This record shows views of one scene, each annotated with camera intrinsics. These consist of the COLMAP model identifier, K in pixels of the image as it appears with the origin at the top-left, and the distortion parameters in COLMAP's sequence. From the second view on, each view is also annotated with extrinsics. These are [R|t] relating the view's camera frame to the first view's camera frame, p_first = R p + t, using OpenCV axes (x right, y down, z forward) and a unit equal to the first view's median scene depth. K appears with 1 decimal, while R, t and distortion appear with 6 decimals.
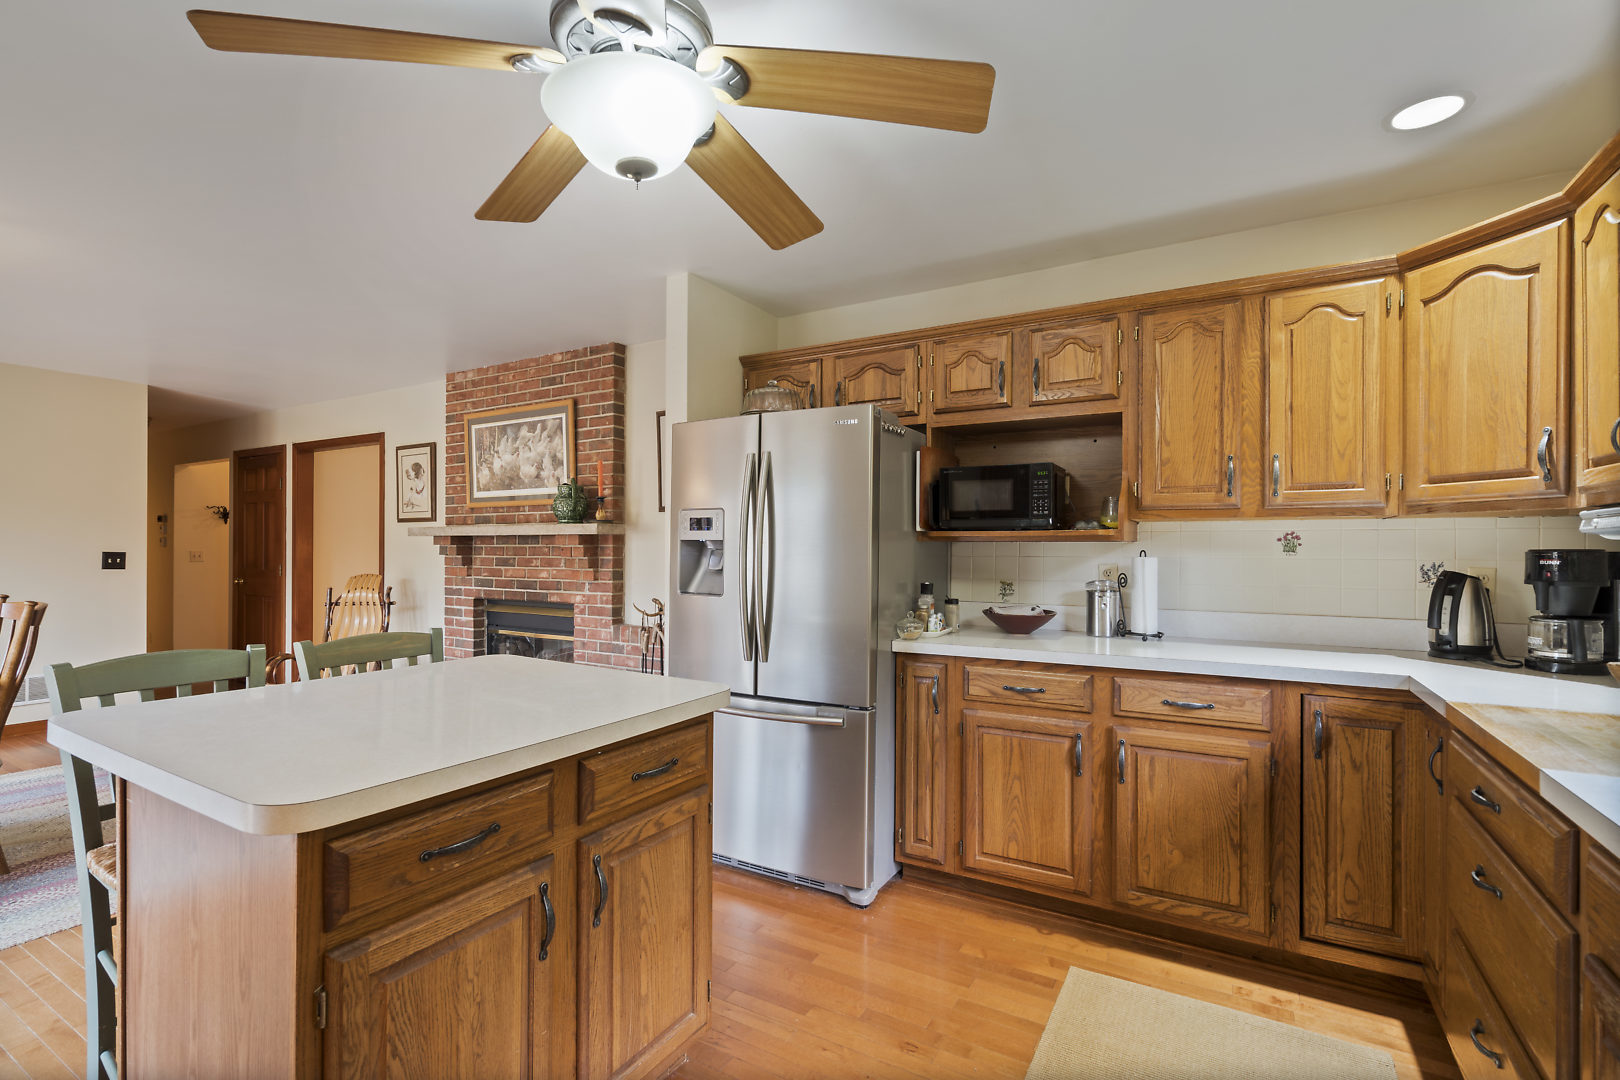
lens RADIAL K [[738.9, 0, 799.8], [0, 738.9, 543.8], [0, 0, 1]] dist [-0.004201, 0.001548]
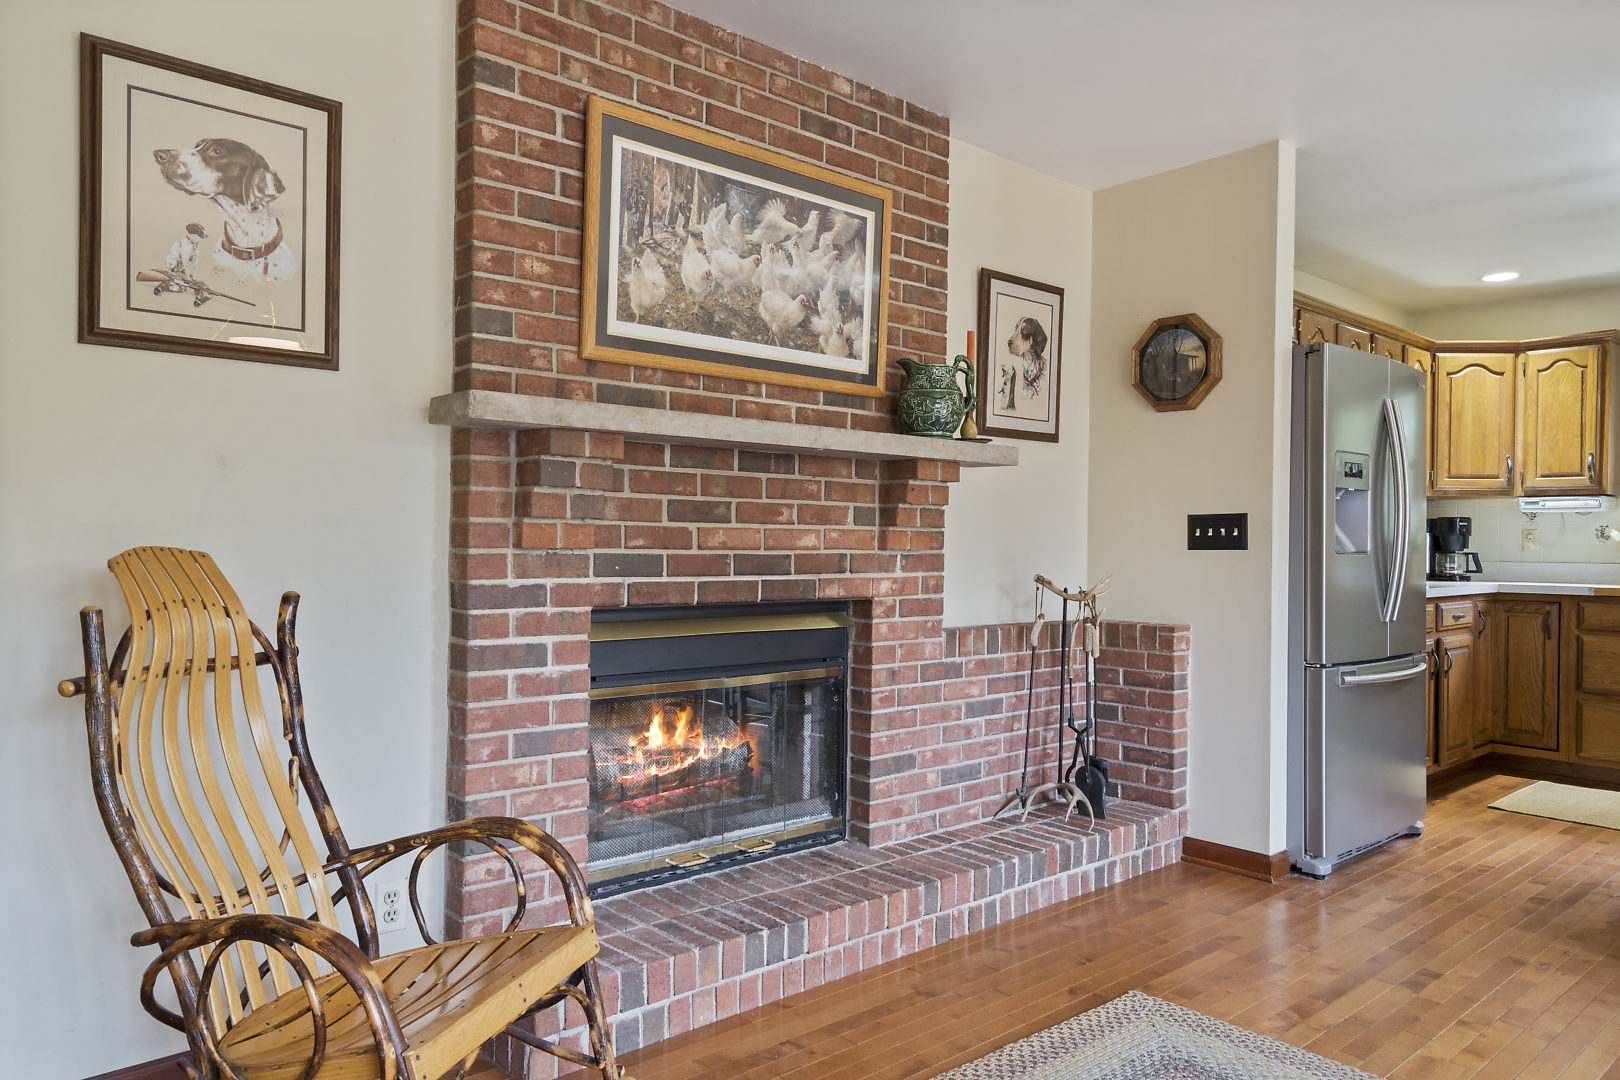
lens RADIAL K [[1085.6, 0, 803.8], [0, 1085.6, 545.3], [0, 0, 1]] dist [0.004643, 0.005142]
pose [[0.307111, 0.000986, 0.951673, -0.972084], [-0.013360, 0.999905, 0.003275, 0.041556], [-0.951580, -0.013721, 0.307095, 0.778541]]
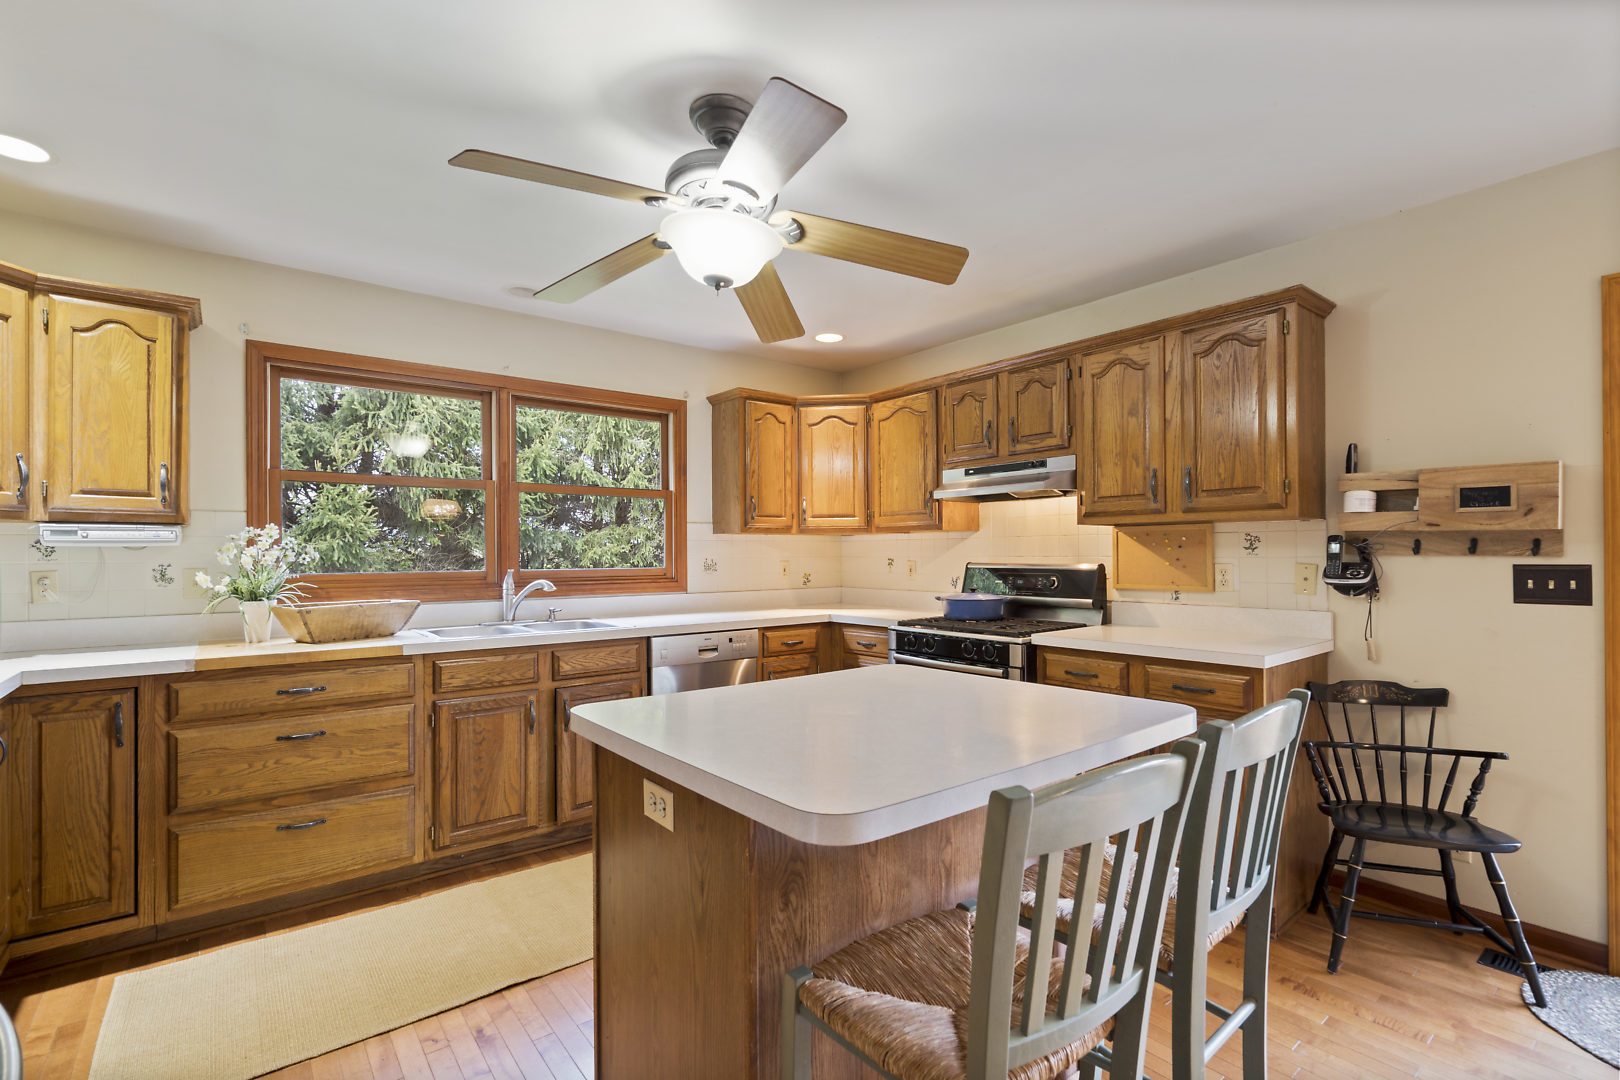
lens RADIAL K [[738.9, 0, 804.7], [0, 738.9, 551.4], [0, 0, 1]] dist [-0.004201, 0.001548]
pose [[-0.932757, 0.004103, 0.360482, -0.267004], [0.002718, 0.999987, -0.004350, 0.005458], [-0.360495, -0.003078, -0.932756, 0.683062]]
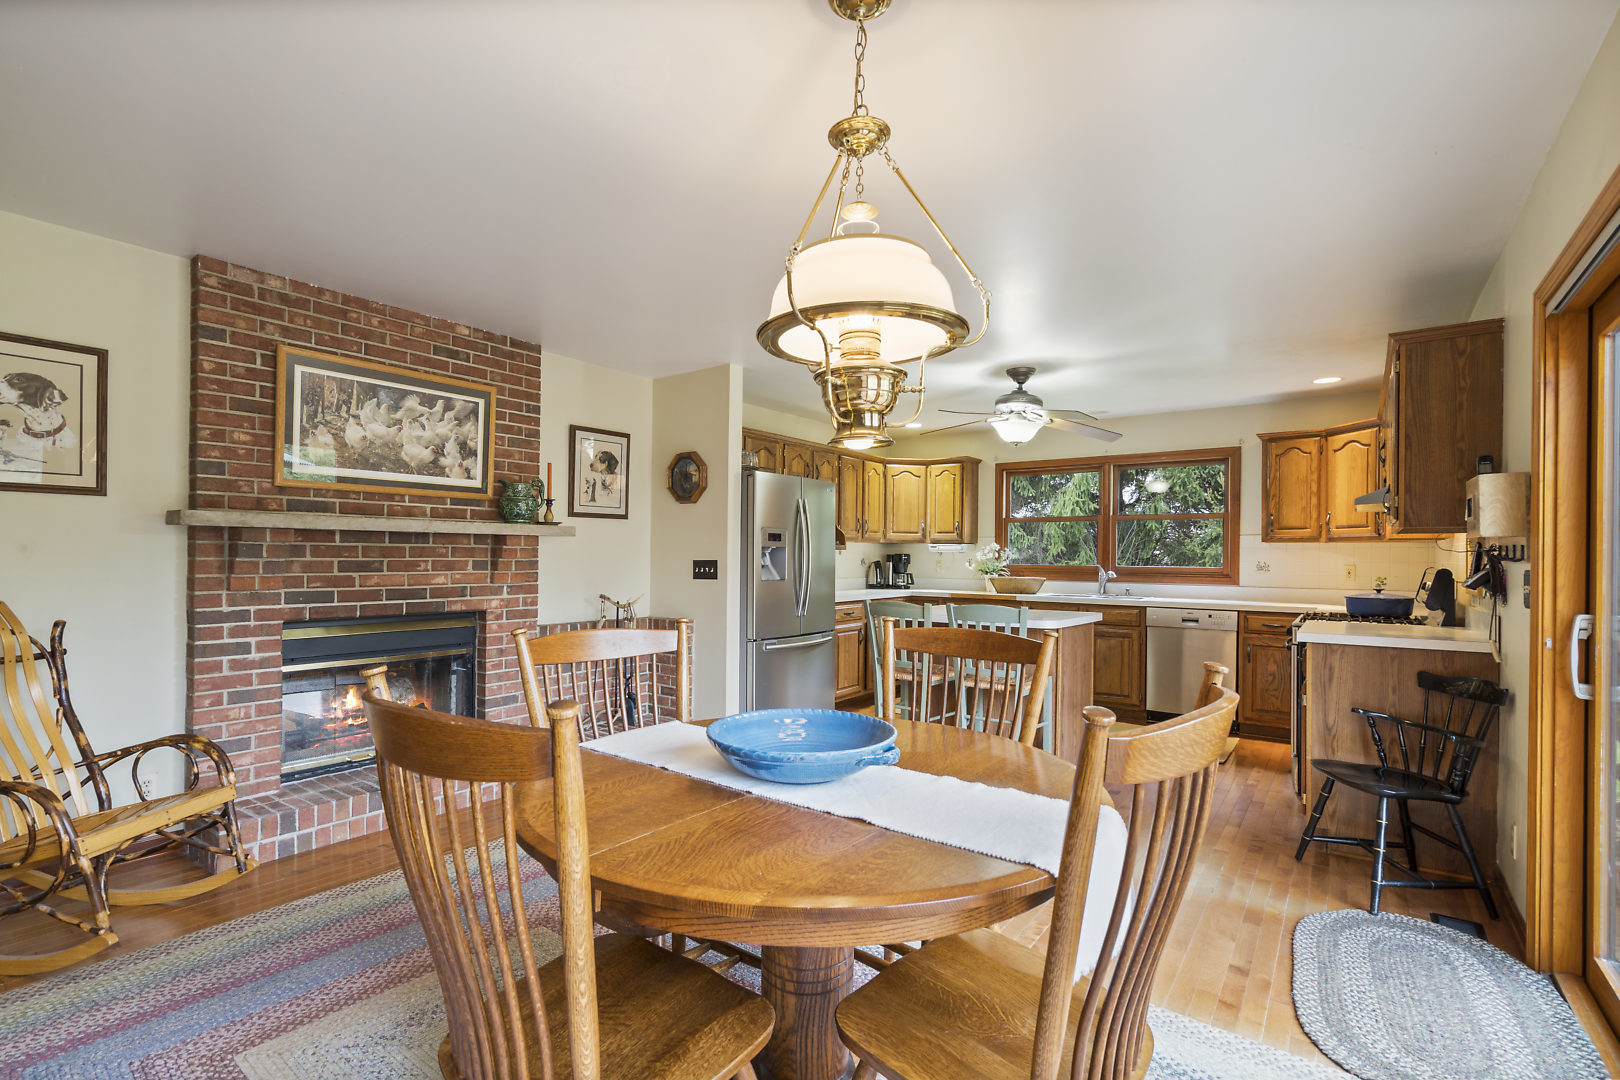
lens RADIAL K [[738.9, 0, 803.4], [0, 738.9, 556.4], [0, 0, 1]] dist [-0.004201, 0.001548]
pose [[0.107828, -0.000402, 0.994169, -1.114488], [-0.011726, 0.999930, 0.001676, 0.008382], [-0.994100, -0.011838, 0.107816, 0.487385]]
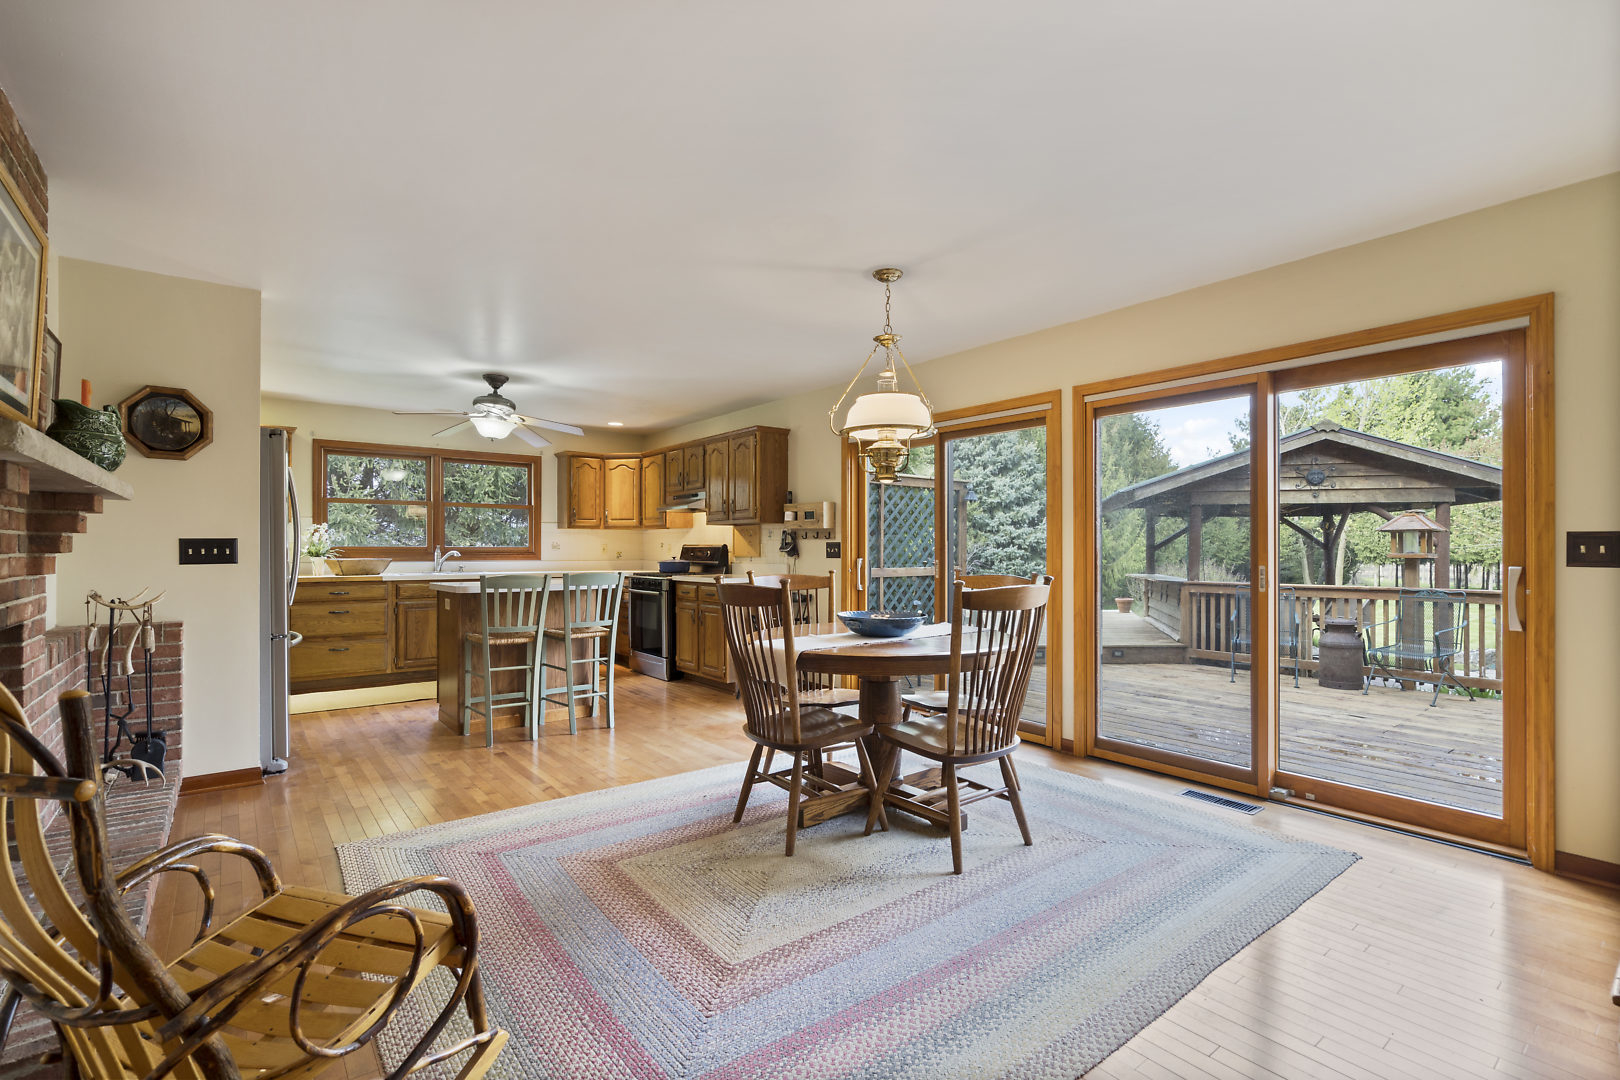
lens RADIAL K [[738.9, 0, 804.0], [0, 738.9, 547.6], [0, 0, 1]] dist [-0.004201, 0.001548]
pose [[-0.931312, -0.001347, 0.364219, -0.961896], [-0.003130, 0.999986, -0.004304, 0.027669], [-0.364208, -0.005149, -0.931303, 1.223511]]
